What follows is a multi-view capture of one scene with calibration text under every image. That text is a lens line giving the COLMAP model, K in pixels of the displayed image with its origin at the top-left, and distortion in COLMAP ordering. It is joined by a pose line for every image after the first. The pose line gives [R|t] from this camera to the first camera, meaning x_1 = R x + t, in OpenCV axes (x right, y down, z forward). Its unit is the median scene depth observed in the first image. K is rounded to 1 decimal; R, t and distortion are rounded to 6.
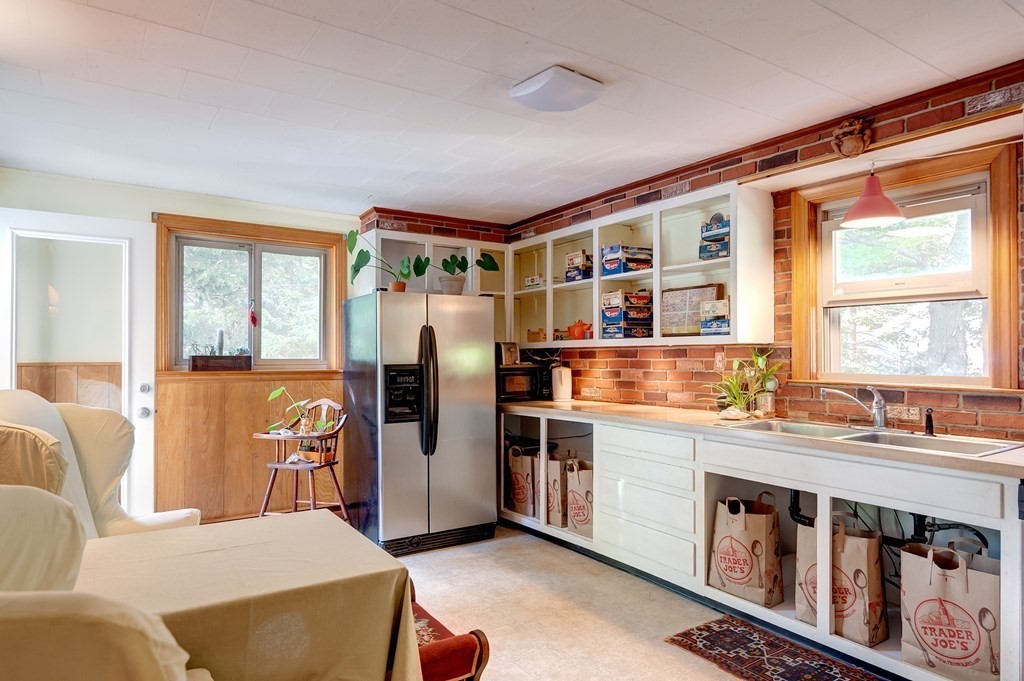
lens RADIAL K [[634.8, 0, 510.3], [0, 634.8, 343.8], [0, 0, 1]] dist [0.005040, 0.001105]
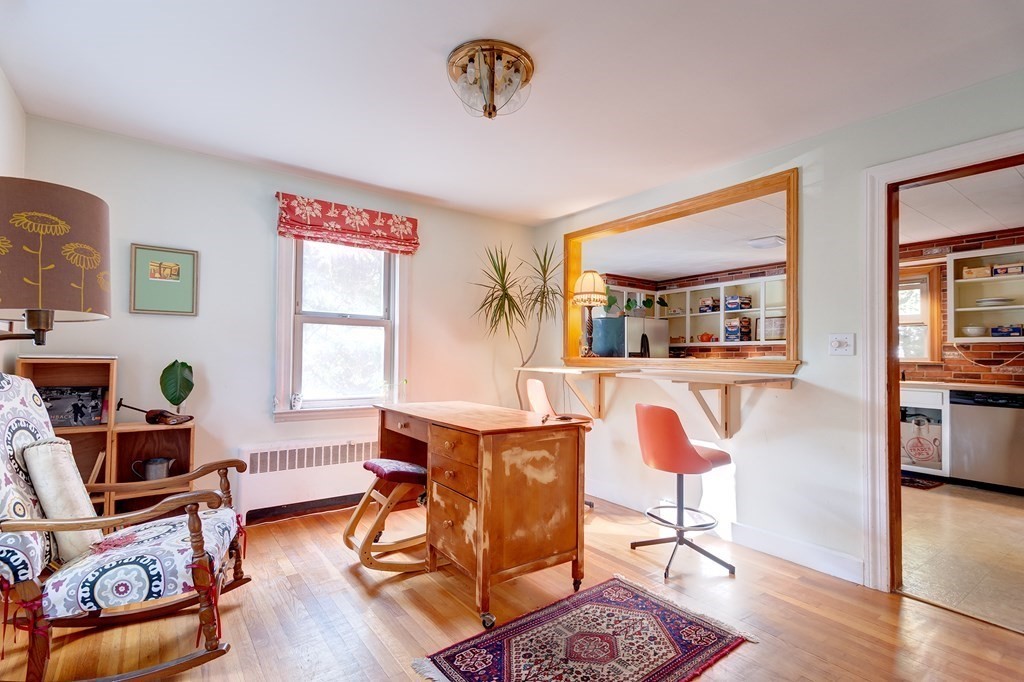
lens RADIAL K [[498.2, 0, 513.5], [0, 498.2, 342.7], [0, 0, 1]] dist [0.015522, 0.001392]
pose [[0.998695, 0.013326, 0.049302, -0.615422], [-0.012568, 0.999798, -0.015666, 0.029648], [-0.049501, 0.015026, 0.998661, -0.564948]]
